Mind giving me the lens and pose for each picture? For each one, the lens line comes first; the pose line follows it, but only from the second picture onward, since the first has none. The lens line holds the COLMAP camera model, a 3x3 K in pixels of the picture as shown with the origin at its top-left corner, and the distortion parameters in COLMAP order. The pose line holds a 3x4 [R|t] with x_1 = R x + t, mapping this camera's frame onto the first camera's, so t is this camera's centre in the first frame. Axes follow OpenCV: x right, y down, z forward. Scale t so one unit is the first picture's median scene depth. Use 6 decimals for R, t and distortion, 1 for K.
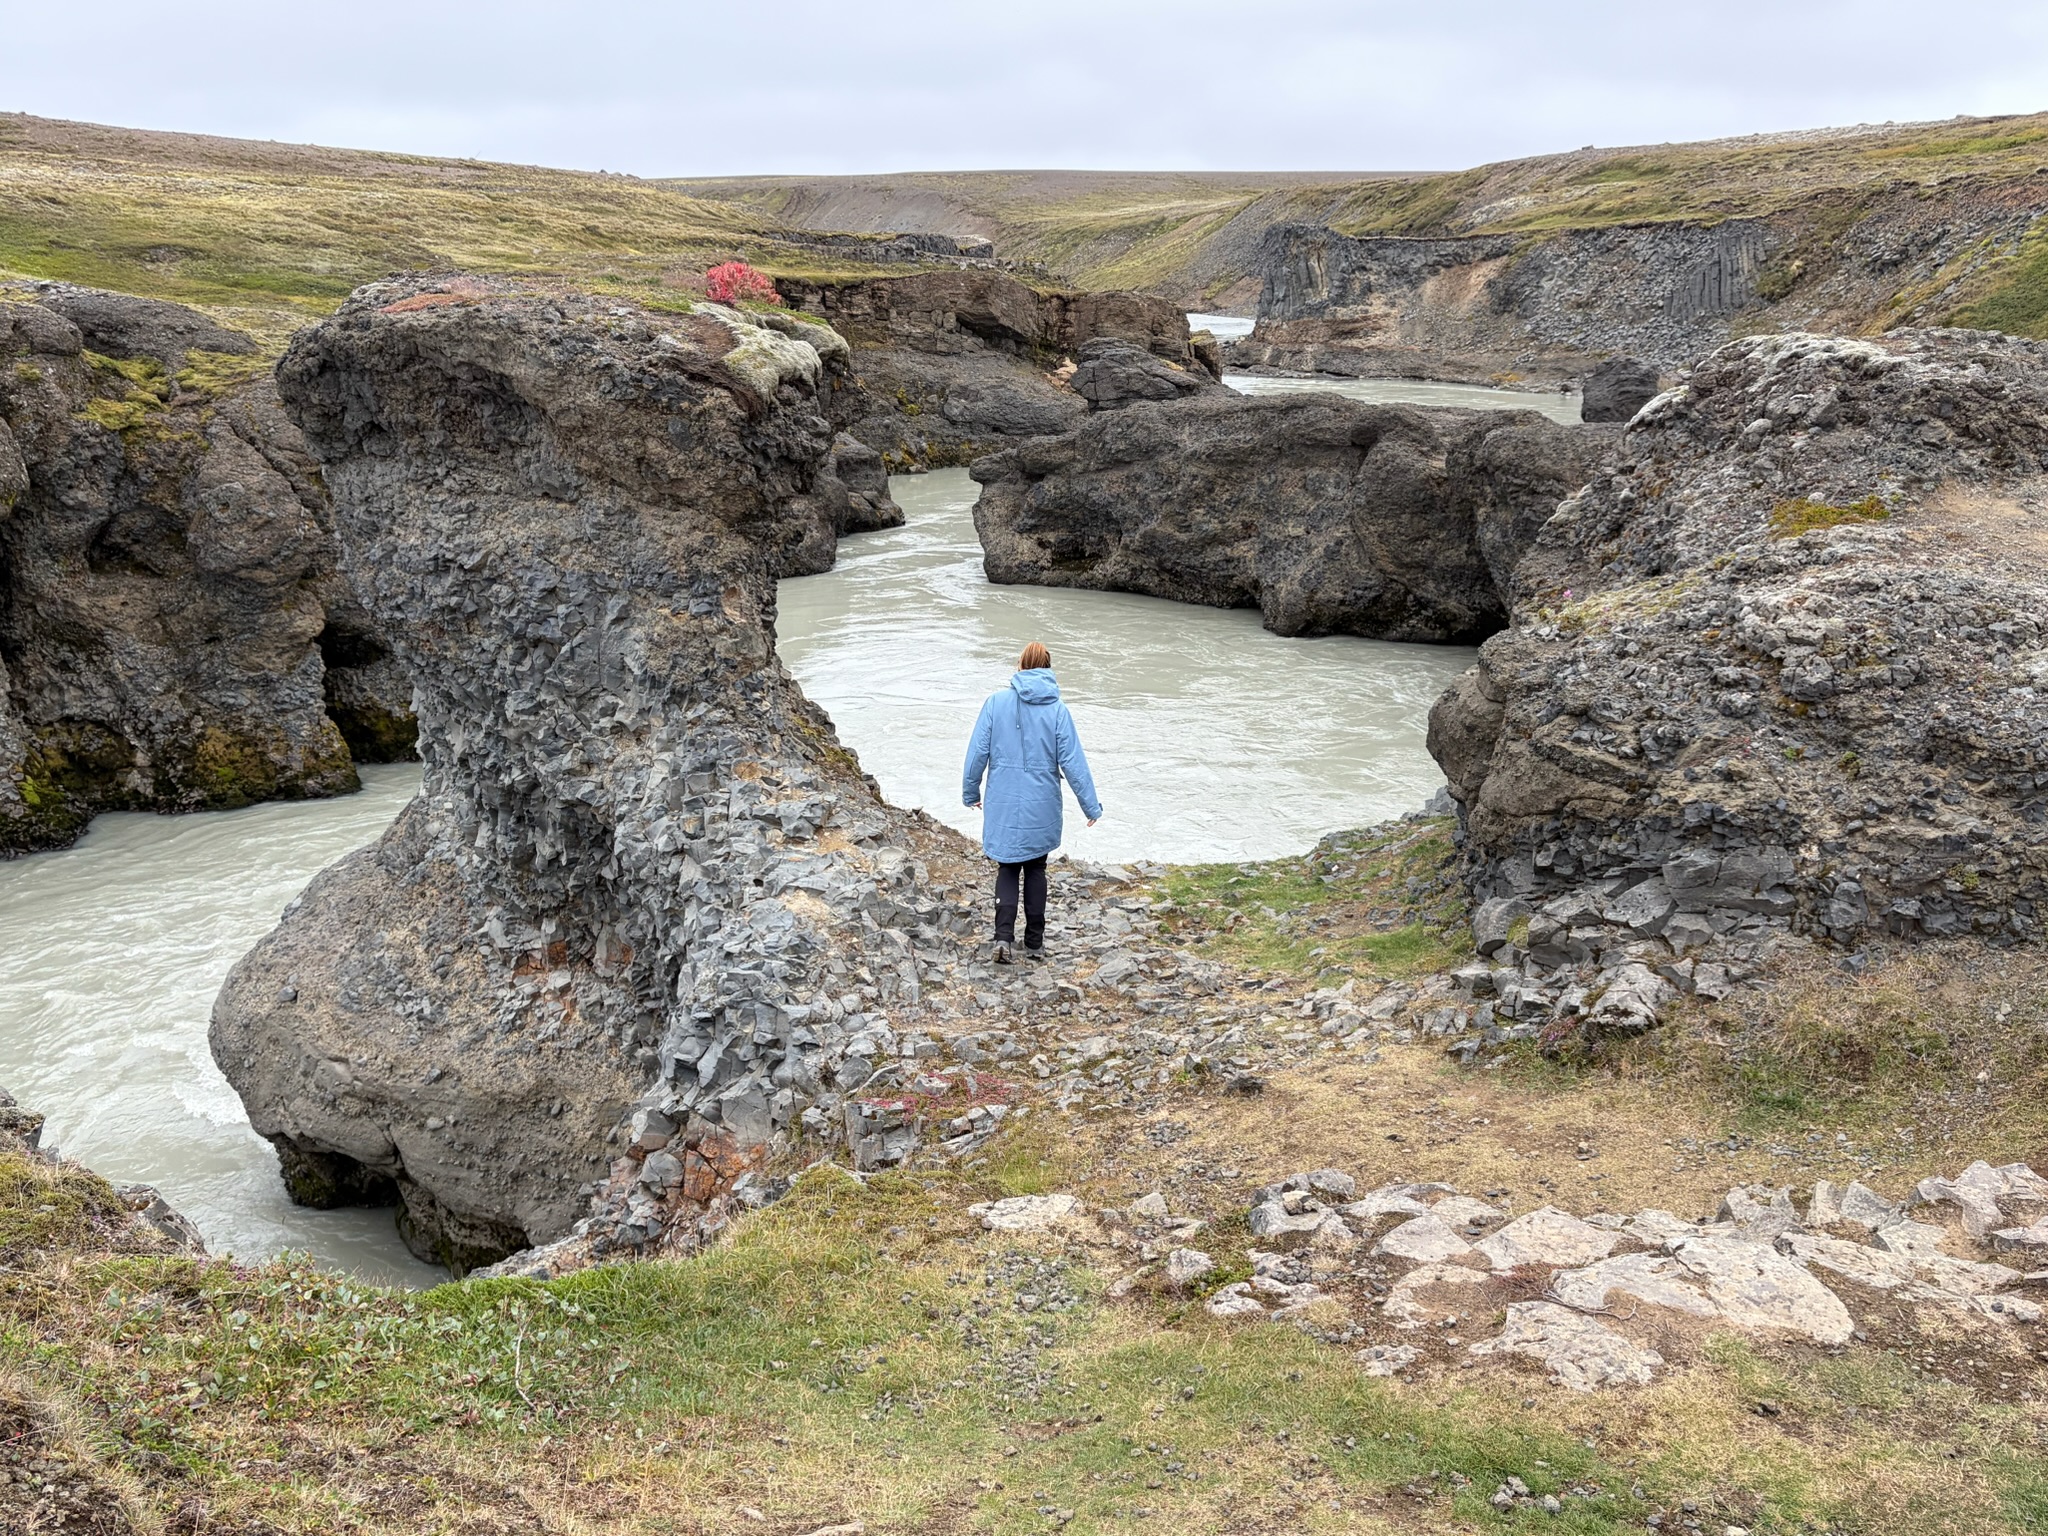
lens RADIAL K [[1727.1, 0, 1023.0], [0, 1727.1, 769.6], [0, 0, 1]] dist [-0.006804, -0.032861]
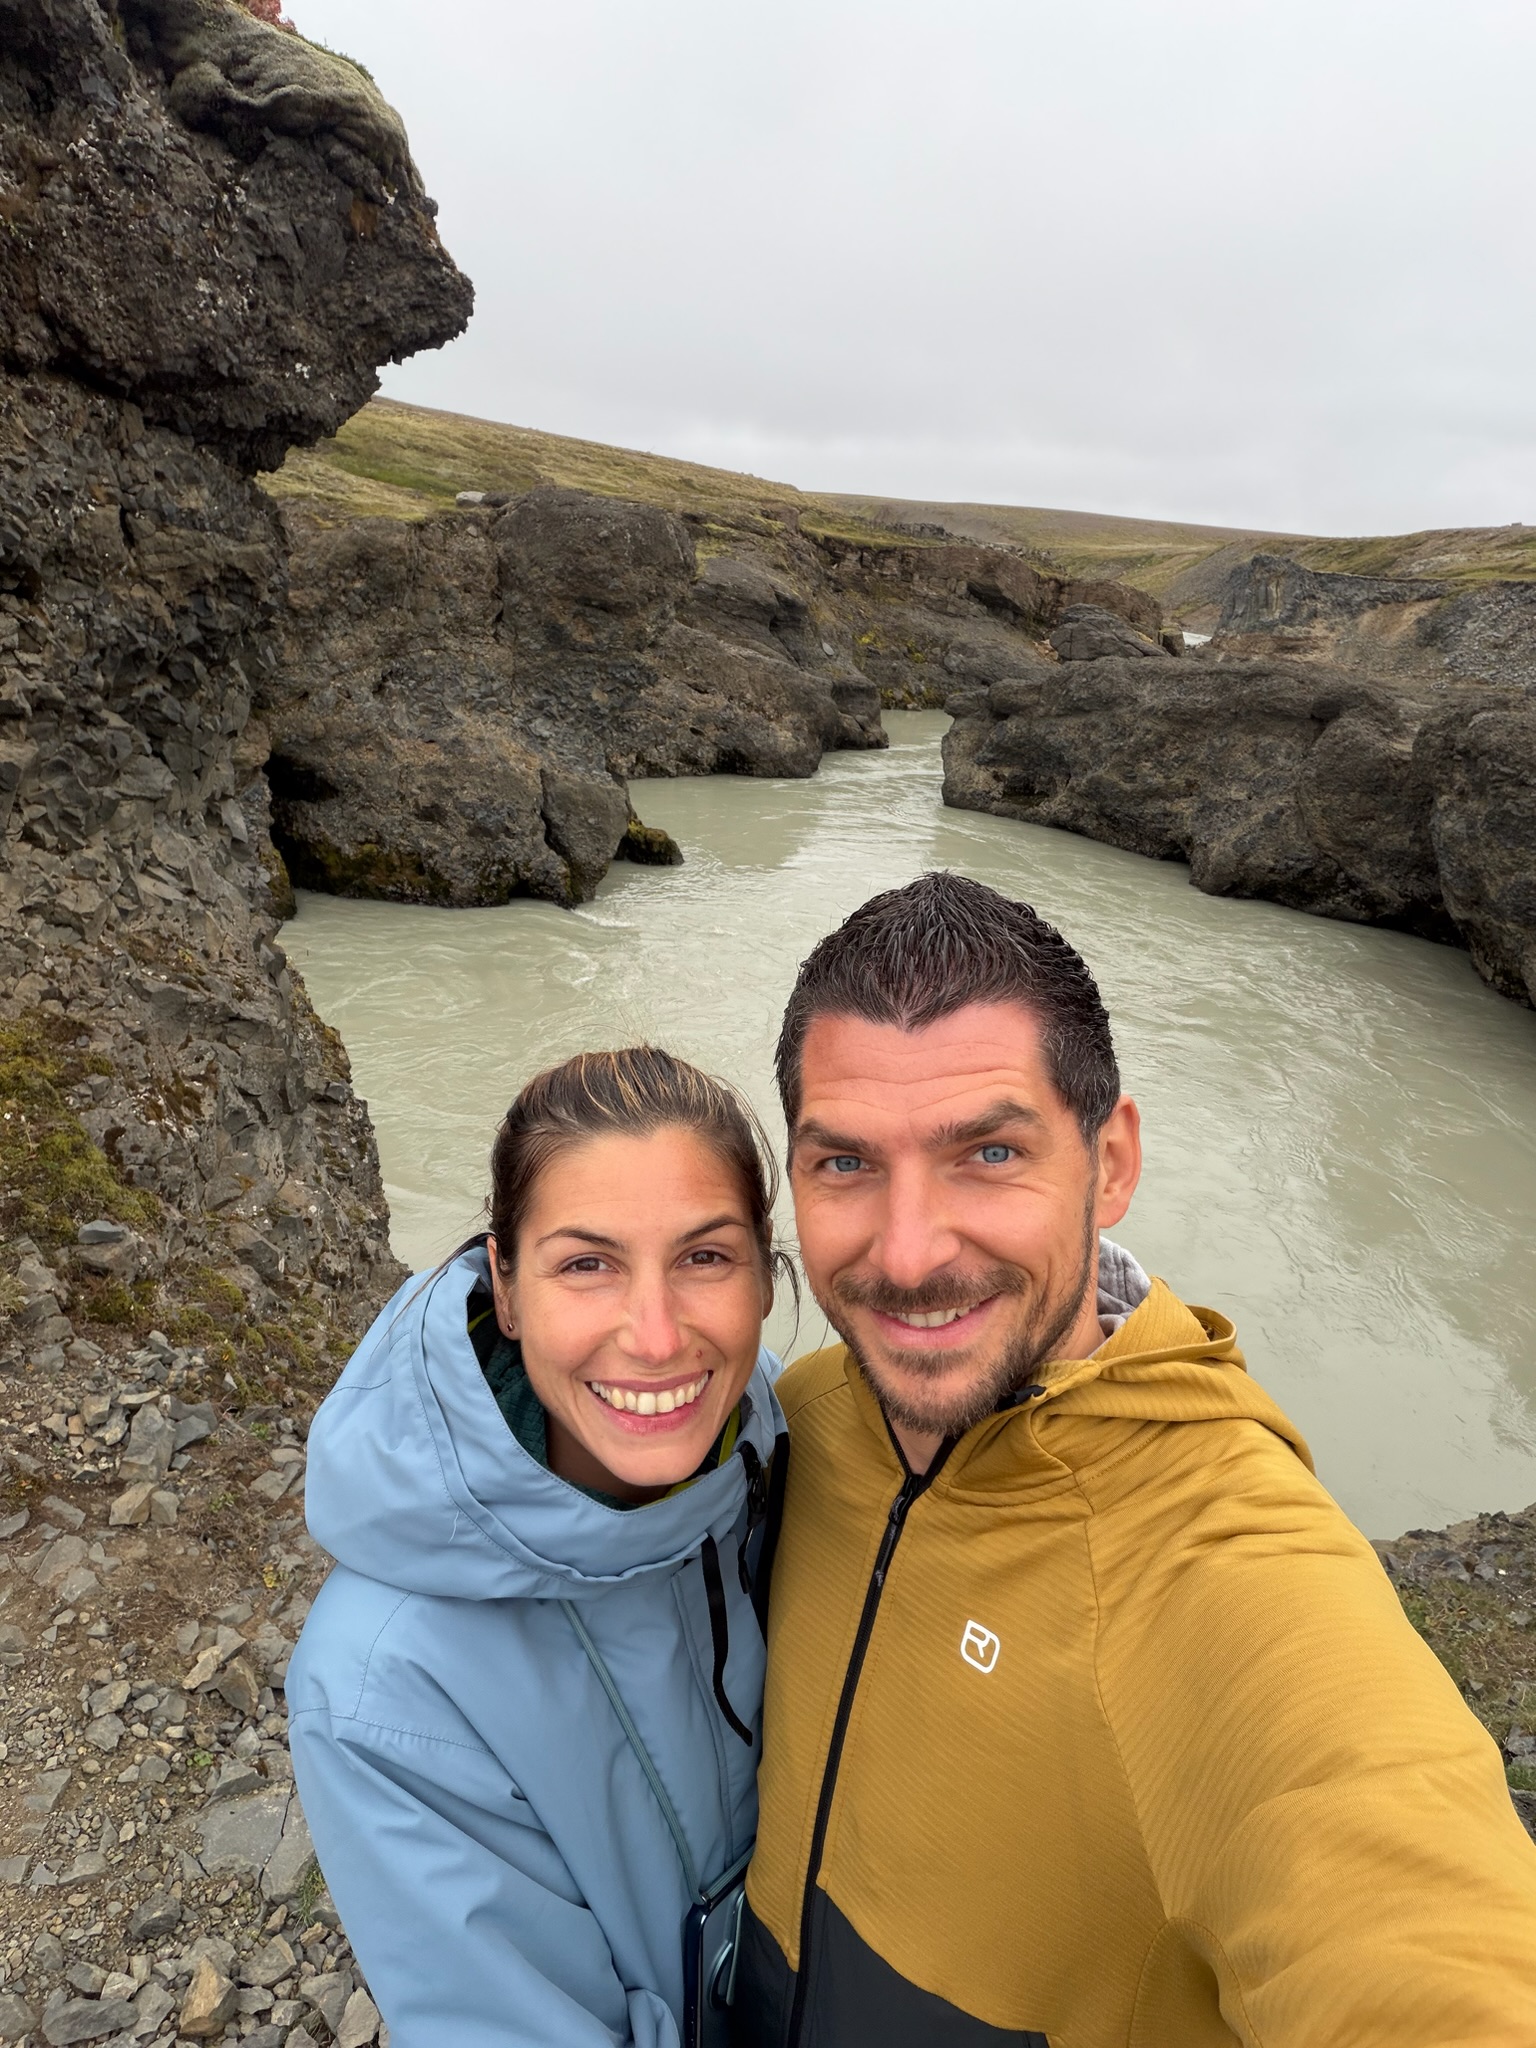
lens RADIAL K [[1193.3, 0, 770.6], [0, 1193.3, 1032.7], [0, 0, 1]] dist [-0.019871, 0.003342]
pose [[0.973149, 0.165159, -0.160325, 0.016773], [-0.150979, 0.983766, 0.097009, -0.018282], [0.173744, -0.070198, 0.982286, 0.179293]]
